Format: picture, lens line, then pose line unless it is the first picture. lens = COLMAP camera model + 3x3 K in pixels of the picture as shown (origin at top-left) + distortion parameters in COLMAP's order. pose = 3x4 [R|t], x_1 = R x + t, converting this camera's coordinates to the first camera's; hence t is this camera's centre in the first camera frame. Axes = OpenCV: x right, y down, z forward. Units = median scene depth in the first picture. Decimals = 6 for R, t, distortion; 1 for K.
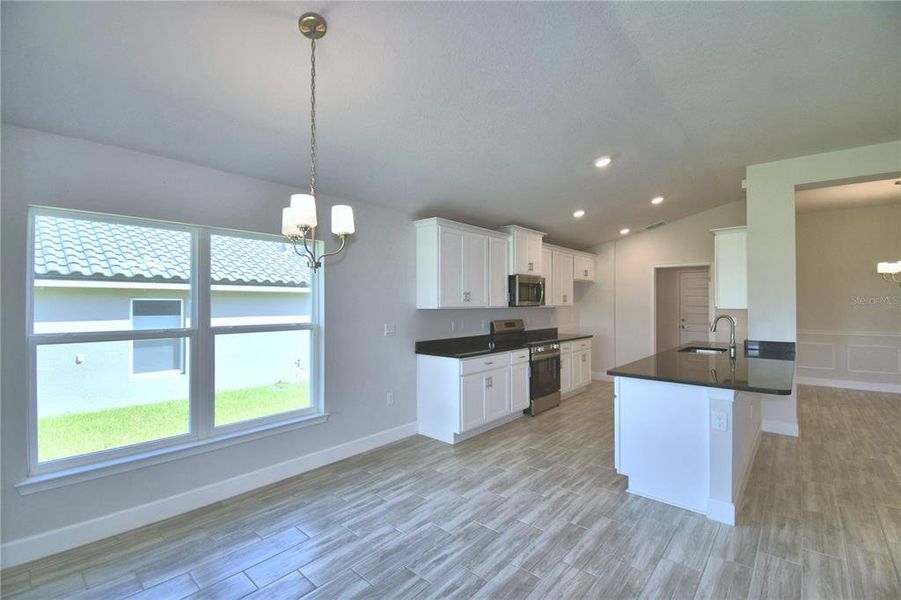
lens RADIAL K [[395.0, 0, 450.5], [0, 395.0, 300.0], [0, 0, 1]] dist [0.019947, -0.023924]
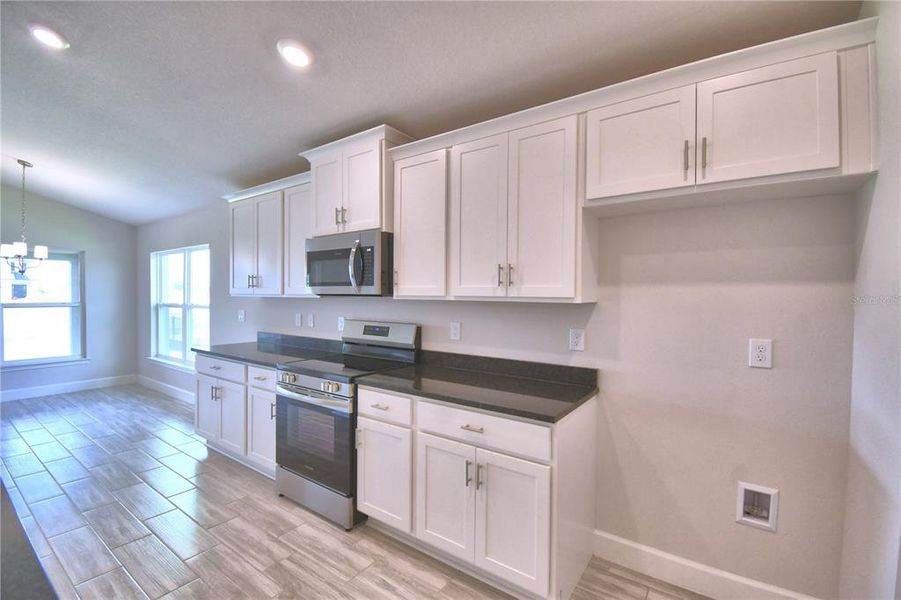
lens RADIAL K [[395.0, 0, 450.5], [0, 395.0, 300.0], [0, 0, 1]] dist [0.019947, -0.023924]
pose [[0.103309, 0.019822, -0.994452, 0.721816], [0.004800, 0.999780, 0.020427, 0.011555], [0.994638, -0.006884, 0.103191, 1.099199]]
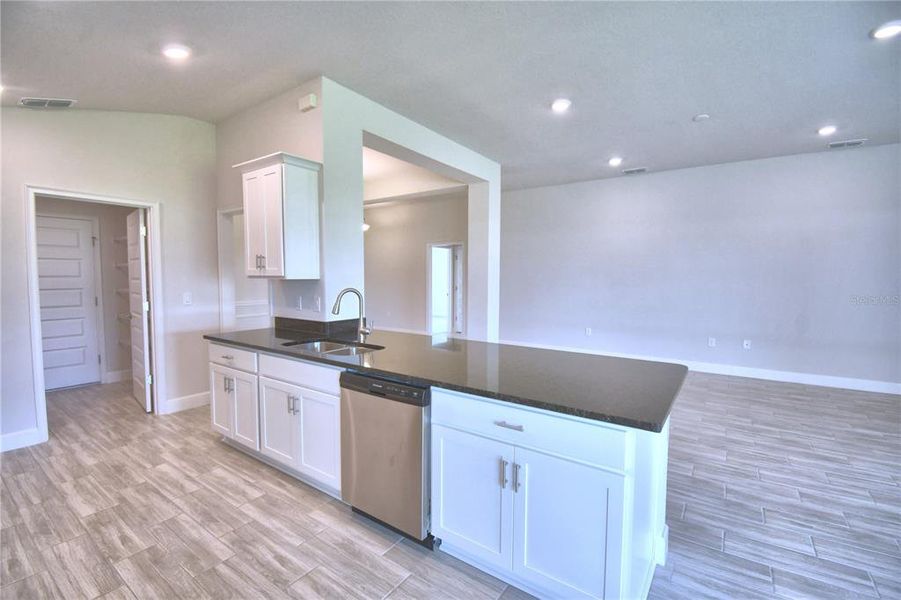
lens RADIAL K [[395.0, 0, 450.5], [0, 395.0, 300.0], [0, 0, 1]] dist [0.019947, -0.023924]
pose [[-0.107693, -0.062722, 0.992204, -0.002315], [-0.014403, 0.998002, 0.061525, 0.009694], [-0.994080, -0.007665, -0.108381, 0.724056]]
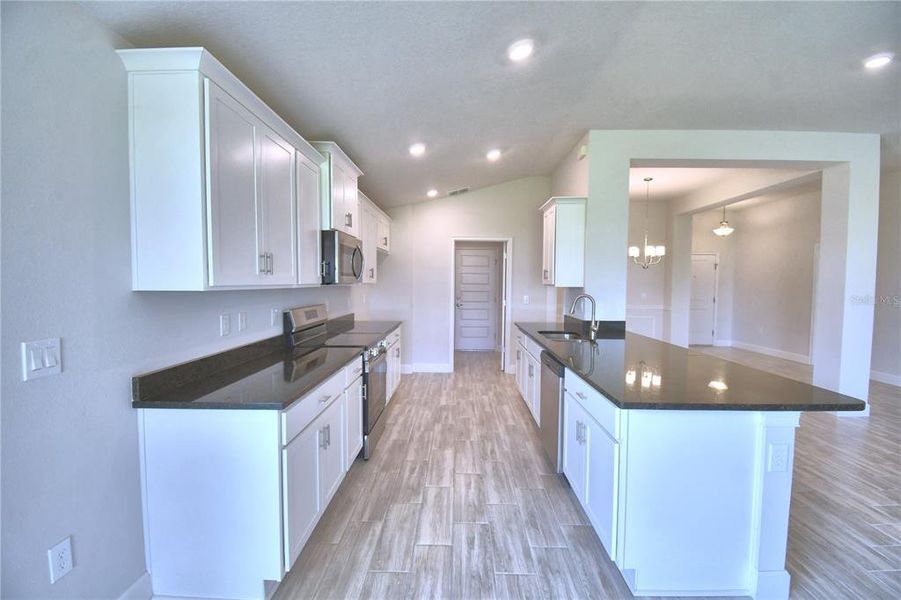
lens RADIAL K [[395.0, 0, 450.5], [0, 395.0, 300.0], [0, 0, 1]] dist [0.019947, -0.023924]
pose [[0.765271, -0.024290, 0.643250, -0.079397], [-0.012904, 0.998508, 0.053057, 0.005692], [-0.643579, -0.048903, 0.763816, 0.421005]]
